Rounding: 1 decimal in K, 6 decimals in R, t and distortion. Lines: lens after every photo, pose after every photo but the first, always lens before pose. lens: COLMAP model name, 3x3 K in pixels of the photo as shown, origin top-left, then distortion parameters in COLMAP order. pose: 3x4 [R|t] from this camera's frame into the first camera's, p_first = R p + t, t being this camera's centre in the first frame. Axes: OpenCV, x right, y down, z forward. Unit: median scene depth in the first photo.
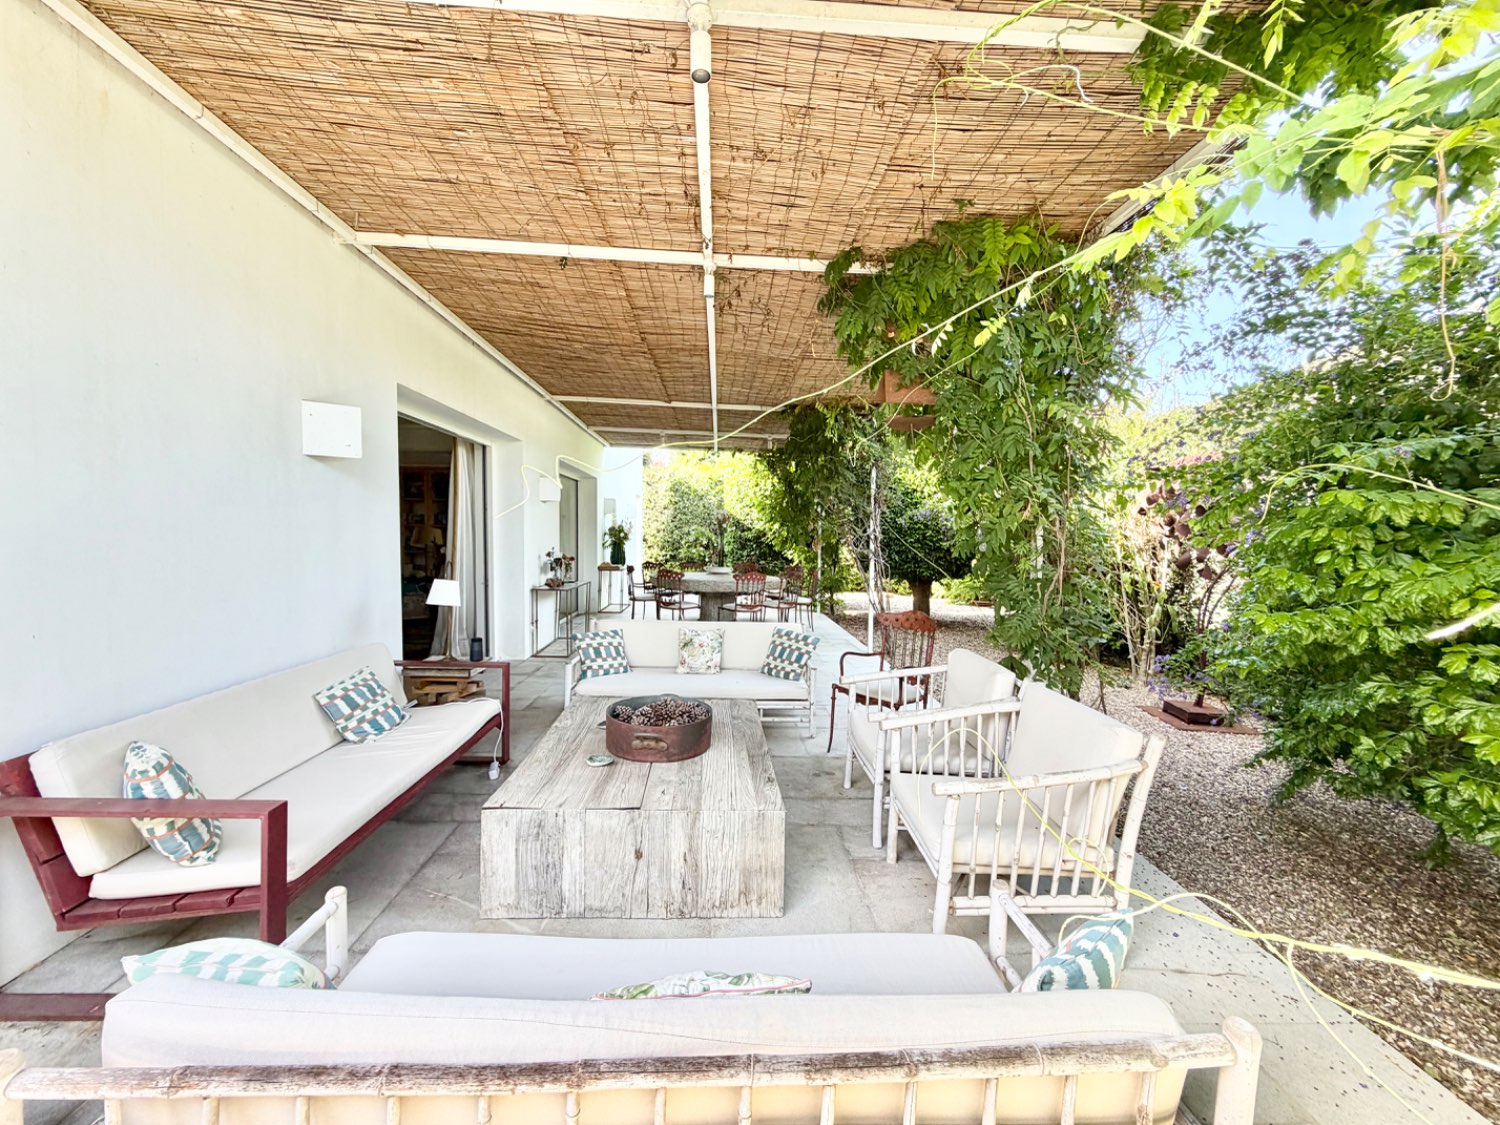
lens RADIAL K [[598.0, 0, 746.5], [0, 598.0, 572.2], [0, 0, 1]] dist [0.001036, -0.000631]
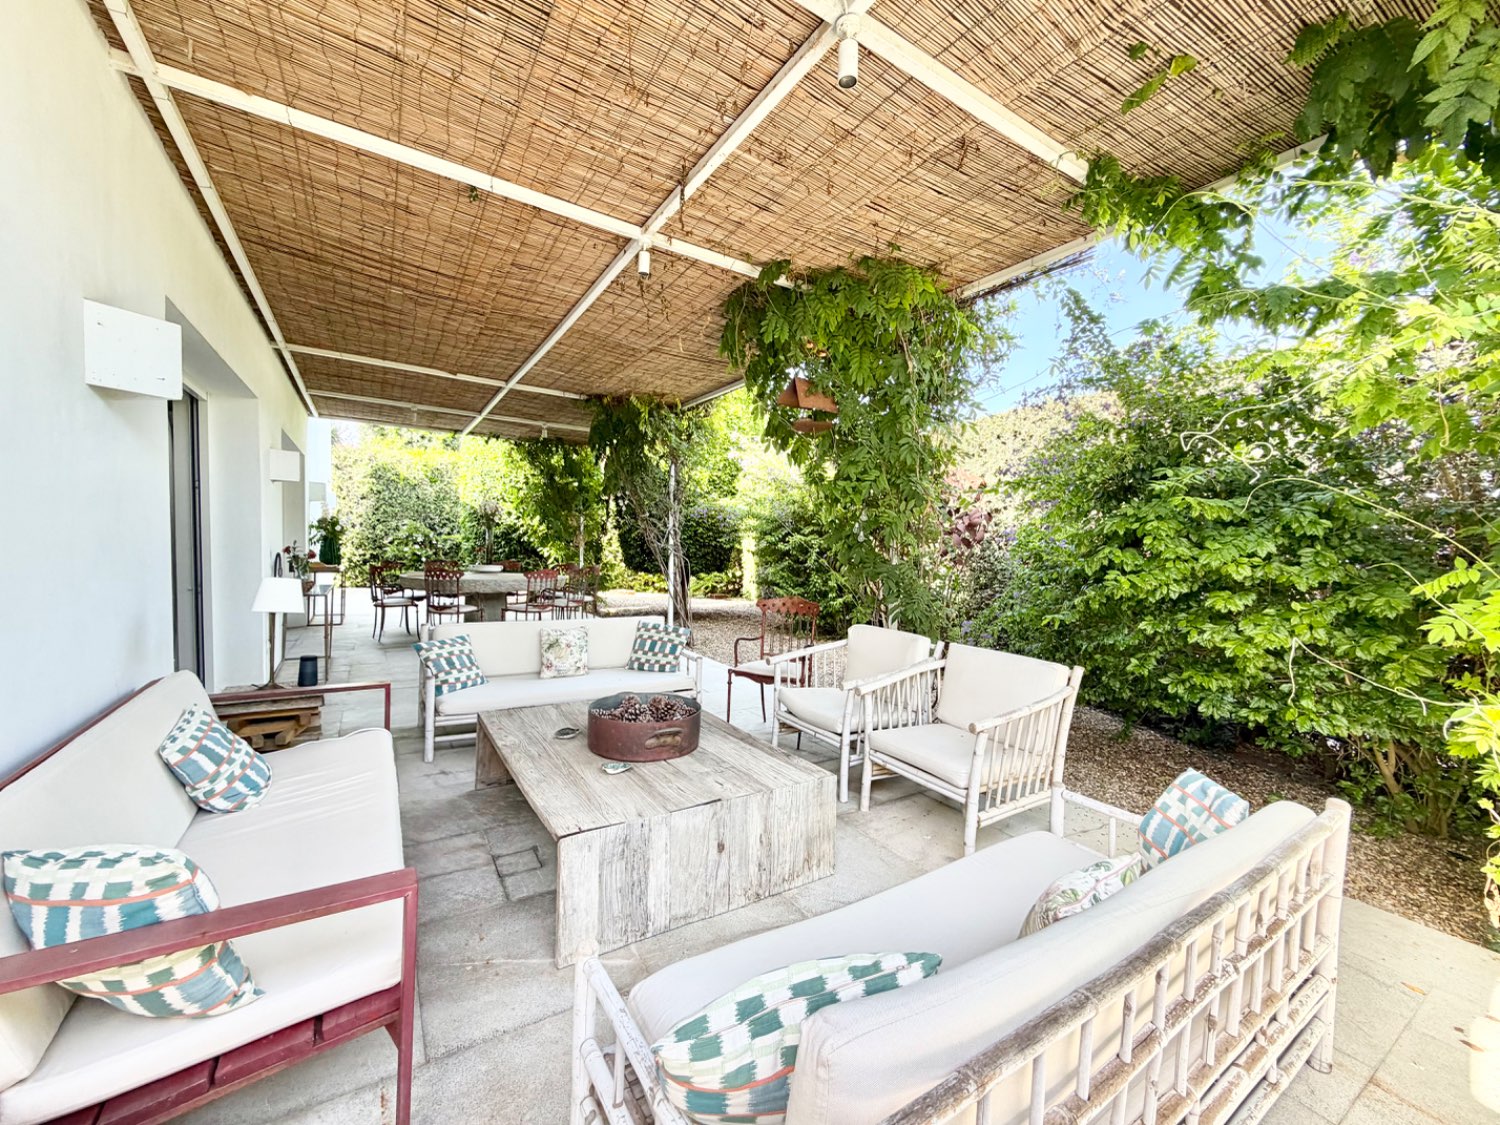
lens RADIAL K [[598.0, 0, 746.1], [0, 598.0, 572.1], [0, 0, 1]] dist [0.001036, -0.000631]
pose [[0.871975, -0.020992, 0.489101, -0.337609], [0.021335, 0.999761, 0.004874, 0.012983], [-0.489086, 0.006185, 0.872214, 0.074507]]
